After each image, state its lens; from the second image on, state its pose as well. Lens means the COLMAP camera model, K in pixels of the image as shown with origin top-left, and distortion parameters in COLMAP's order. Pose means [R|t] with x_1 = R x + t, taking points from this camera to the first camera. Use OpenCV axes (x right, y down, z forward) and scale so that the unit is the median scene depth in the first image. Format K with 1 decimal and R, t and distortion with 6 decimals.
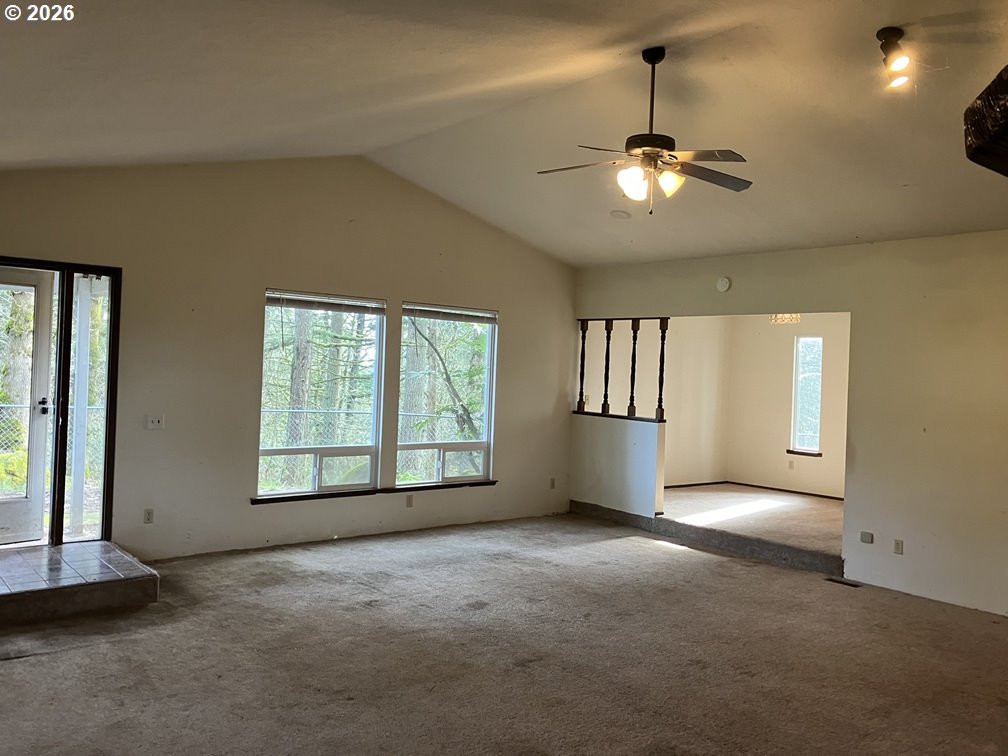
lens RADIAL K [[832.4, 0, 504.3], [0, 832.4, 376.8], [0, 0, 1]] dist [0.019827, 0.006298]
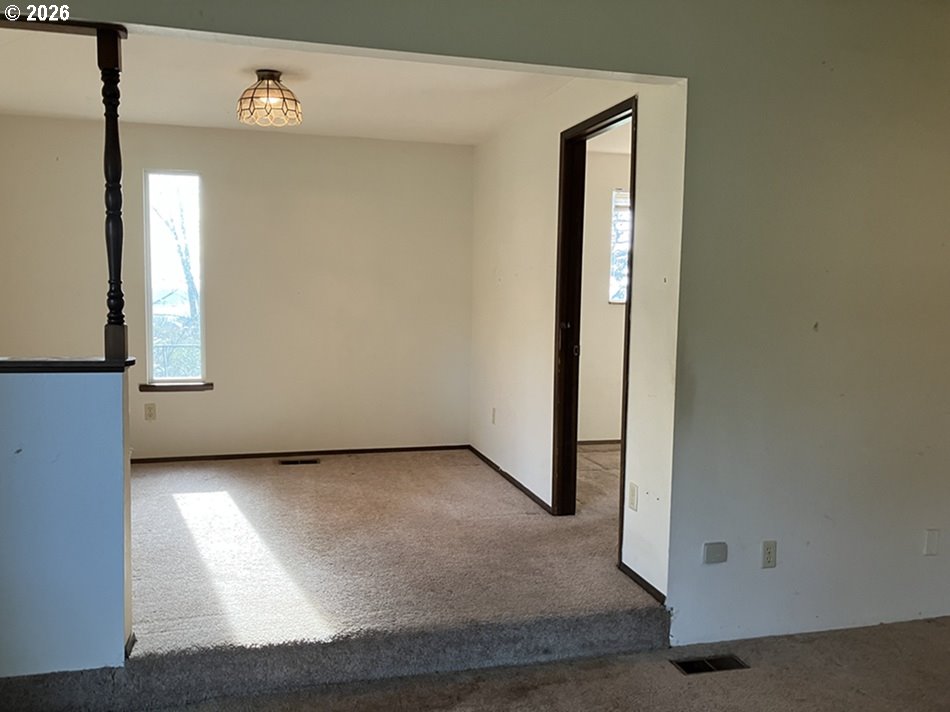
lens RADIAL K [[784.5, 0, 475.3], [0, 784.5, 357.1], [0, 0, 1]] dist [0.019827, 0.006298]
pose [[0.414276, -0.115235, 0.902827, -0.028065], [0.012044, 0.992560, 0.121161, 0.016365], [-0.910071, -0.039321, 0.412582, 0.805574]]
